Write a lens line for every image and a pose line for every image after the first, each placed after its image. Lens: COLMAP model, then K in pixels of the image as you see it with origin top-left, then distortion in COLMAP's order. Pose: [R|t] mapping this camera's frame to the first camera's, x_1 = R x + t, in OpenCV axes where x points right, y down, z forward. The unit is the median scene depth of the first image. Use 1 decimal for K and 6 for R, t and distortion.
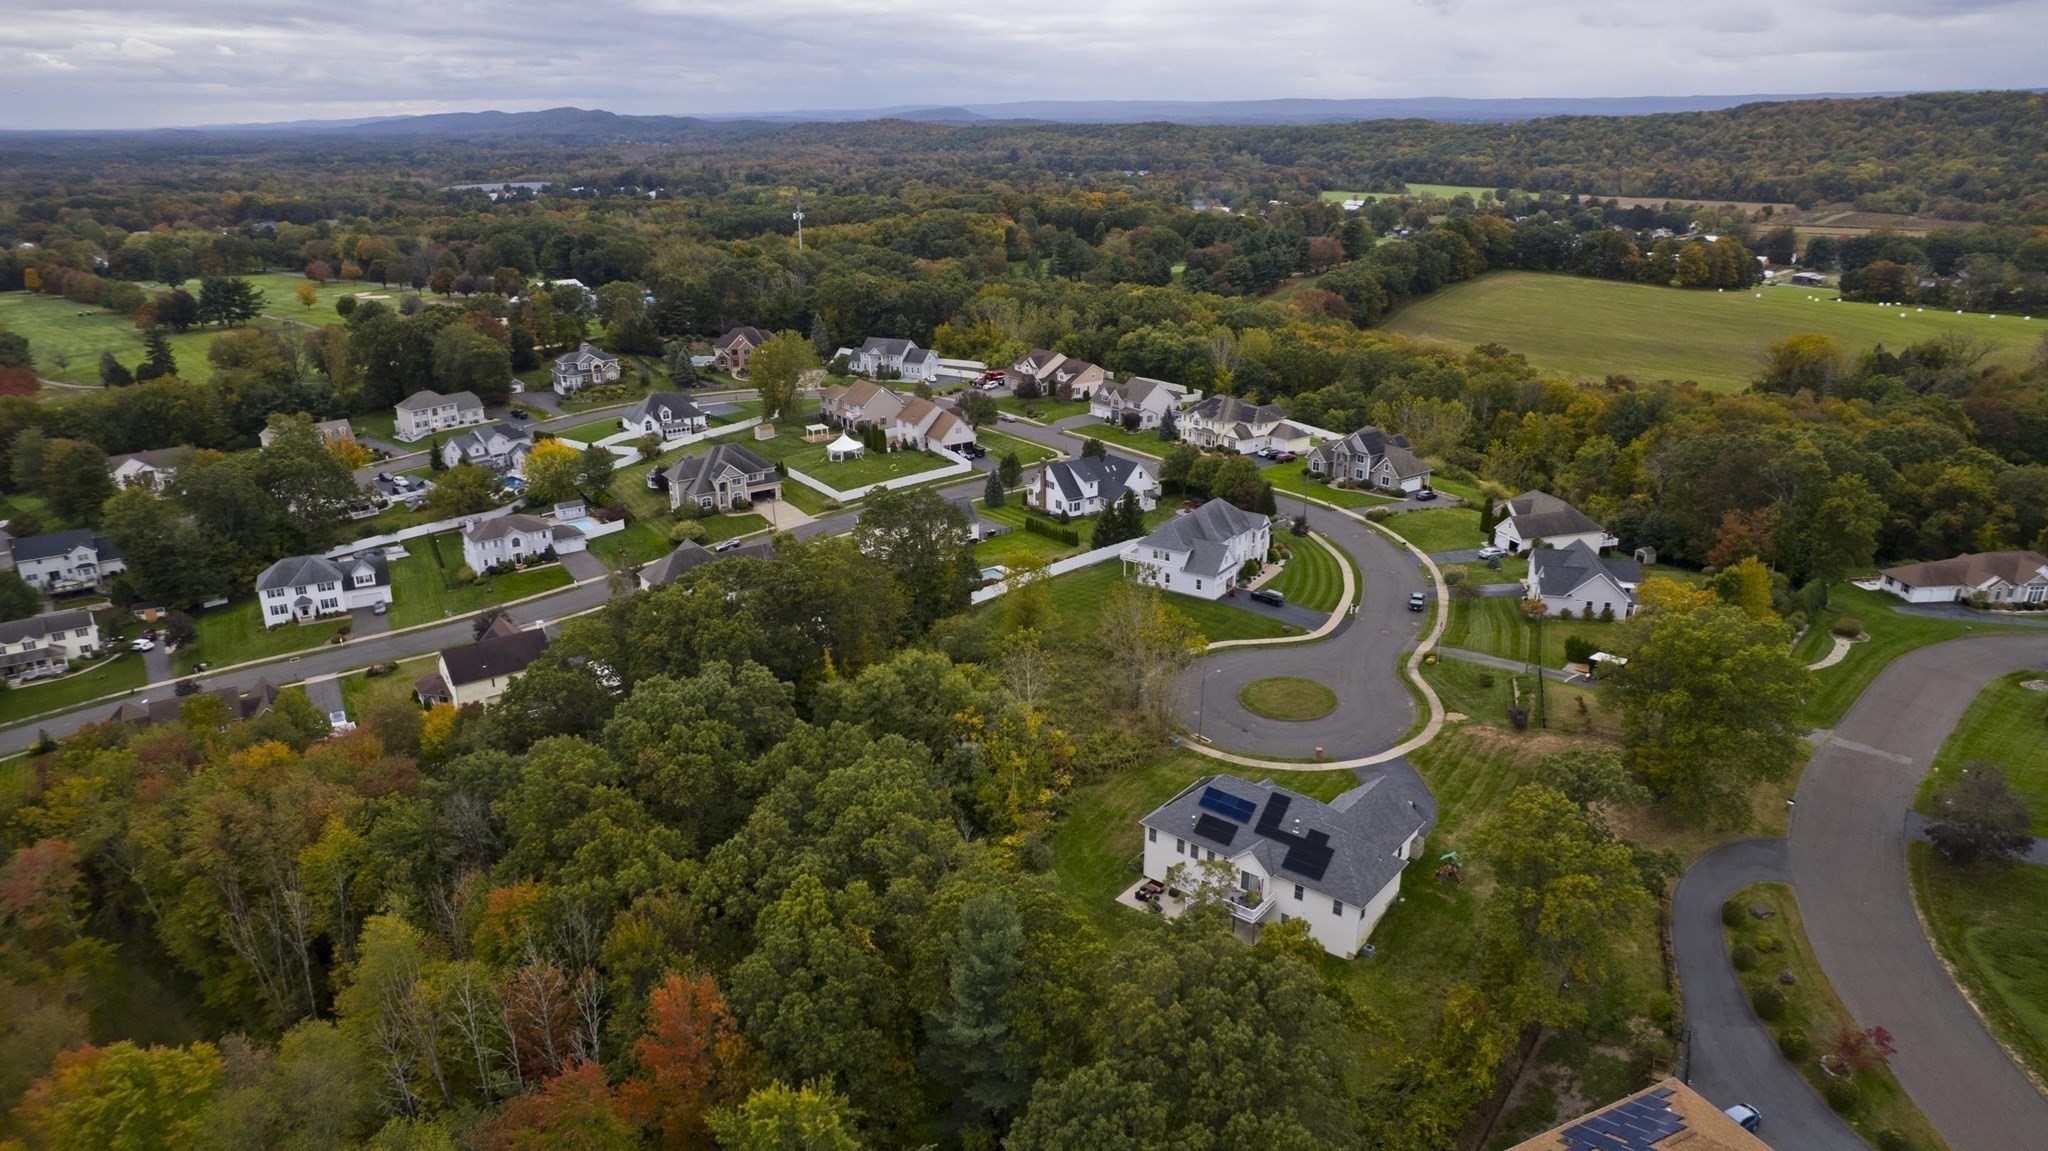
lens RADIAL K [[1313.3, 0, 1010.7], [0, 1313.3, 573.2], [0, 0, 1]] dist [-0.073459, 0.064067]
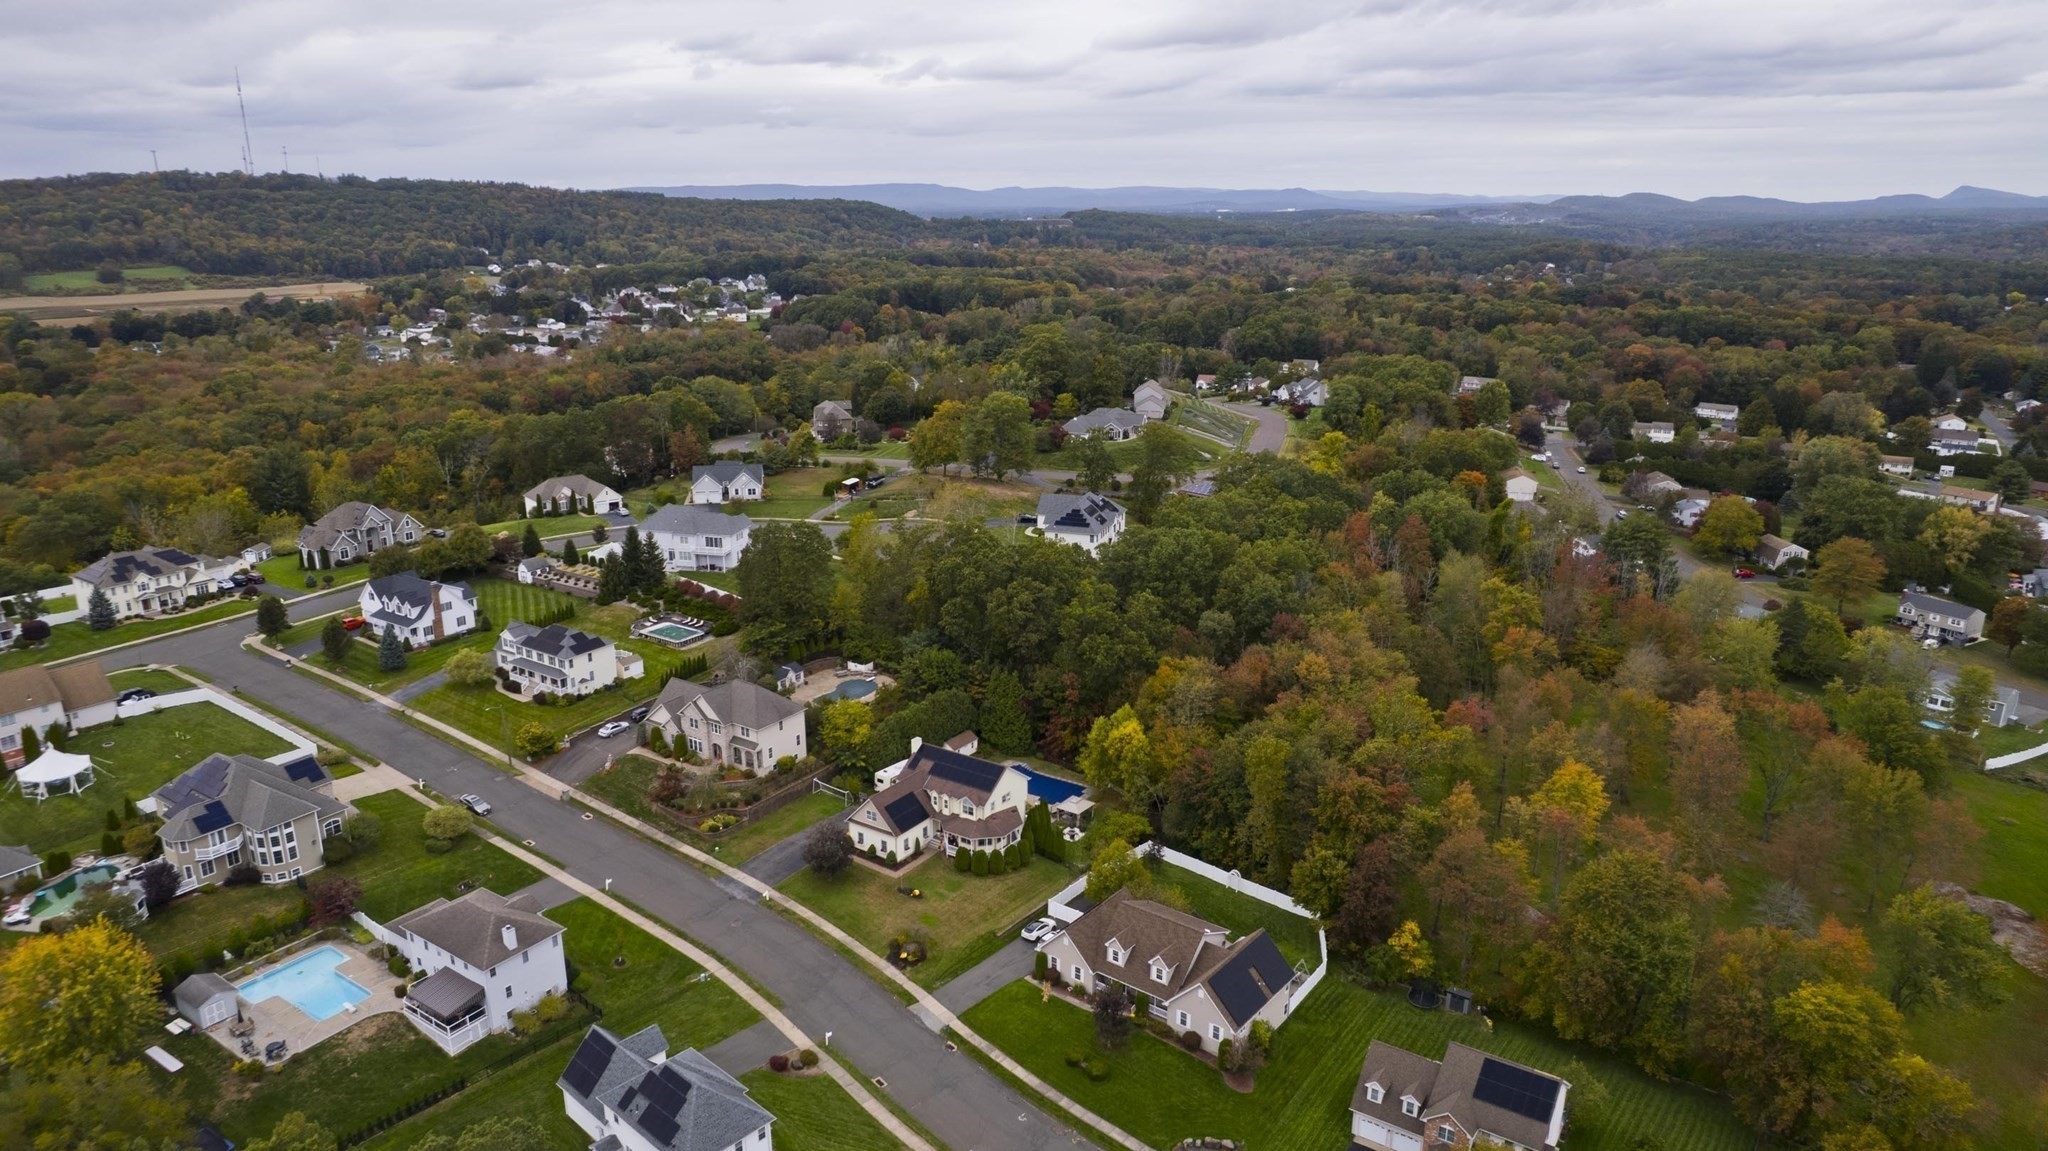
lens RADIAL K [[1313.3, 0, 1022.4], [0, 1313.3, 576.8], [0, 0, 1]] dist [-0.073459, 0.064067]
pose [[-0.343441, -0.258173, 0.902992, -0.921093], [0.317099, 0.873138, 0.370242, -0.293983], [-0.884023, 0.413494, -0.218005, 0.840574]]
